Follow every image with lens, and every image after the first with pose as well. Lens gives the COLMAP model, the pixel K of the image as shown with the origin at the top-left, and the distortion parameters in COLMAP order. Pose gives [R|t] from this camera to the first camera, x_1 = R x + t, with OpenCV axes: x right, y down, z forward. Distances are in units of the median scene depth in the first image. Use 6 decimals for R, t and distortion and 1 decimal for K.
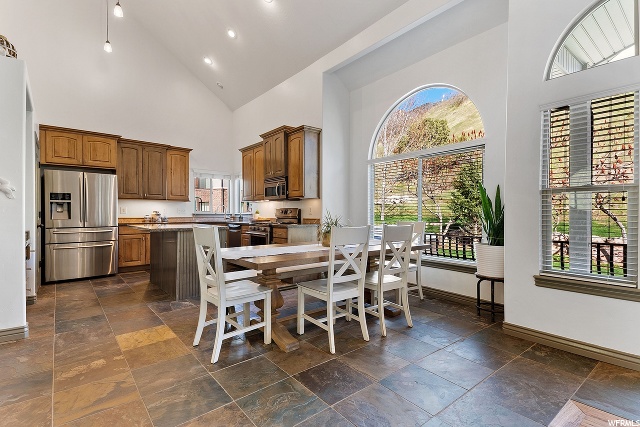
lens RADIAL K [[290.1, 0, 320.0], [0, 290.1, 213.5], [0, 0, 1]] dist [0.044728, -0.000511]
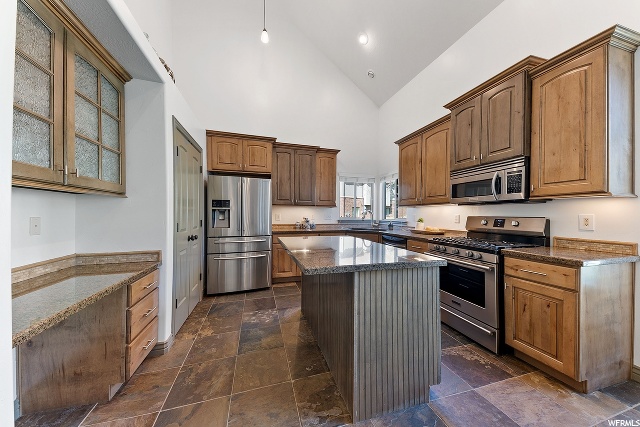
lens RADIAL K [[215.9, 0, 320.0], [0, 215.9, 213.5], [0, 0, 1]] dist [0.000201, -0.000041]
pose [[0.911239, 0.001599, -0.411875, -0.270032], [-0.005166, 0.999958, -0.007547, -0.019453], [0.411846, 0.009005, 0.911209, 0.452891]]
